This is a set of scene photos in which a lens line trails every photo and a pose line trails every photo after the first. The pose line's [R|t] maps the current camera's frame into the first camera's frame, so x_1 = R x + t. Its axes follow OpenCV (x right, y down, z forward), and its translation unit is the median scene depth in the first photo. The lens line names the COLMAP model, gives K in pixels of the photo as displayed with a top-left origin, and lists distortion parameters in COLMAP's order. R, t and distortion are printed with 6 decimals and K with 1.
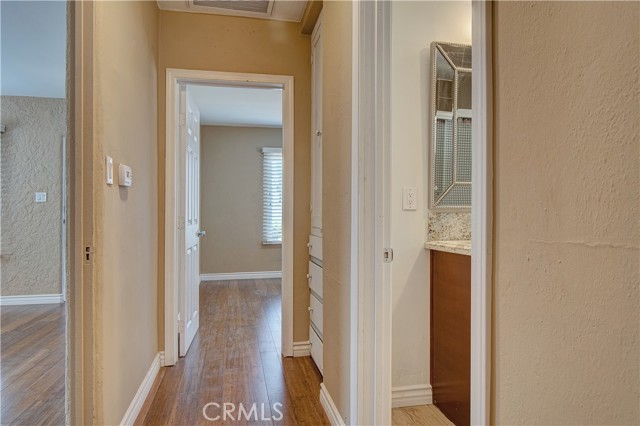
lens RADIAL K [[402.4, 0, 317.5], [0, 402.4, 216.8], [0, 0, 1]] dist [-0.025922, 0.000368]
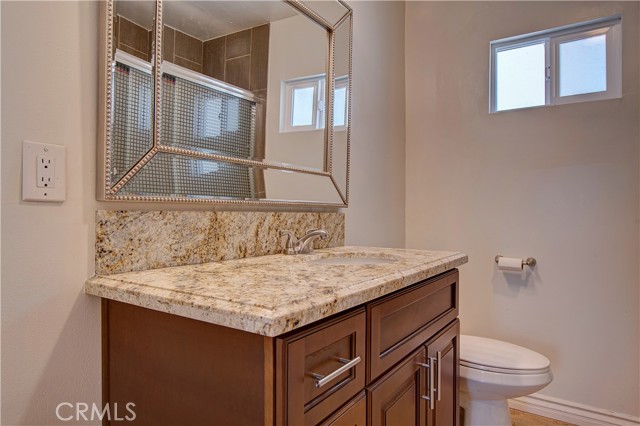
lens RADIAL K [[402.4, 0, 317.8], [0, 402.4, 217.8], [0, 0, 1]] dist [-0.025922, 0.000368]
pose [[0.722312, -0.001566, 0.691565, 0.152348], [-0.005433, 0.999954, 0.007940, -0.005852], [-0.691546, -0.009493, 0.722270, 0.530768]]
